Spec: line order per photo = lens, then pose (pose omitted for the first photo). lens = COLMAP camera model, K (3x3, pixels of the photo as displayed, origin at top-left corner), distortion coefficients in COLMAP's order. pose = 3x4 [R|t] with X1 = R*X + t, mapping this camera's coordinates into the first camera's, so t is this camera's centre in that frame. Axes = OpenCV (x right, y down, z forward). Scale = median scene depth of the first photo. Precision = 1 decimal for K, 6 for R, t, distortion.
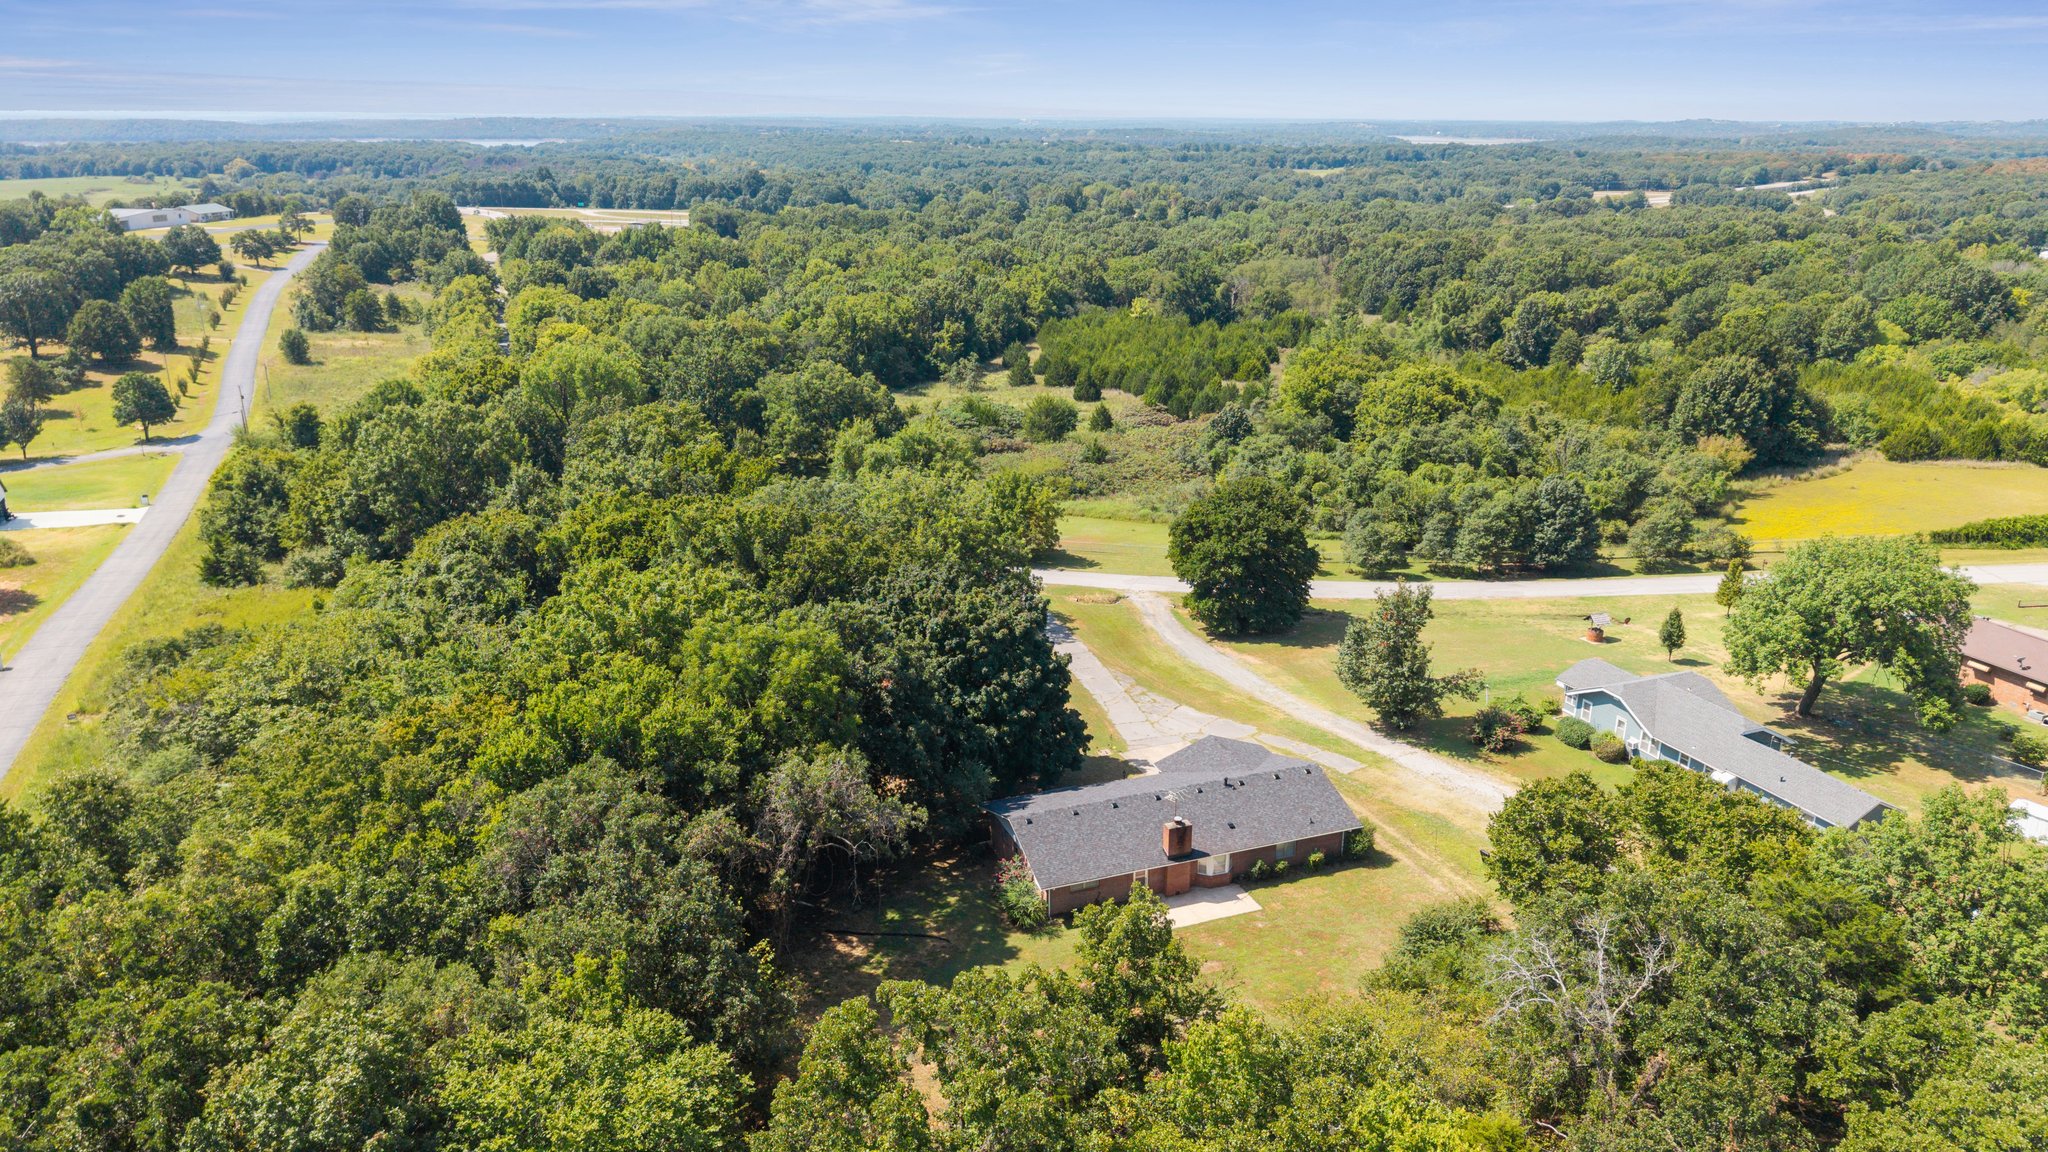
lens RADIAL K [[1380.5, 0, 1030.7], [0, 1380.5, 542.3], [0, 0, 1]] dist [0.133523, -0.343113]
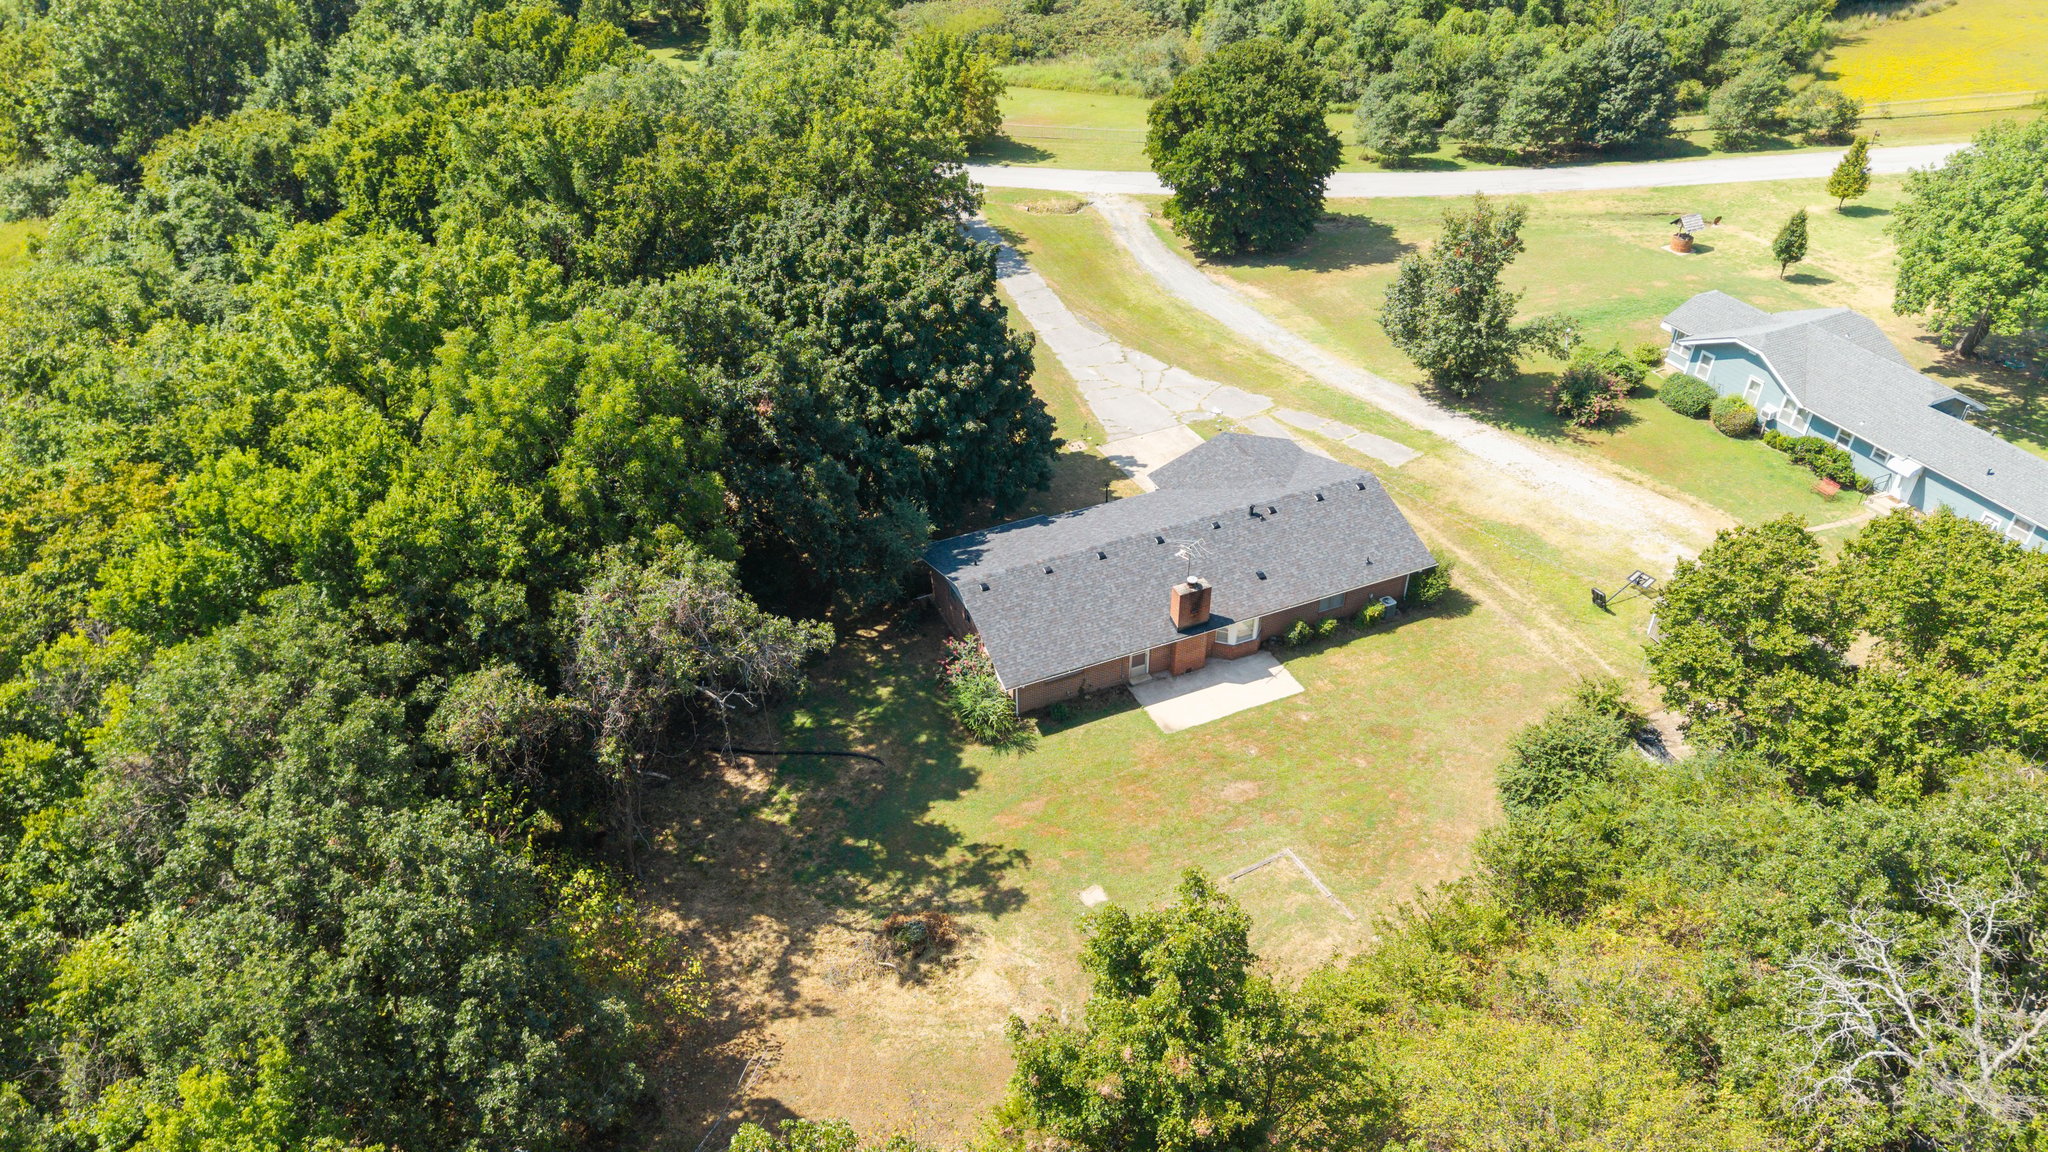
lens RADIAL K [[1417.1, 0, 1035.8], [0, 1417.1, 586.9], [0, 0, 1]] dist [0.018136, -0.021394]
pose [[0.998507, -0.038894, 0.038355, -0.002090], [0.024257, 0.944846, 0.326614, -0.026995], [-0.048943, -0.325196, 0.944379, 0.234778]]
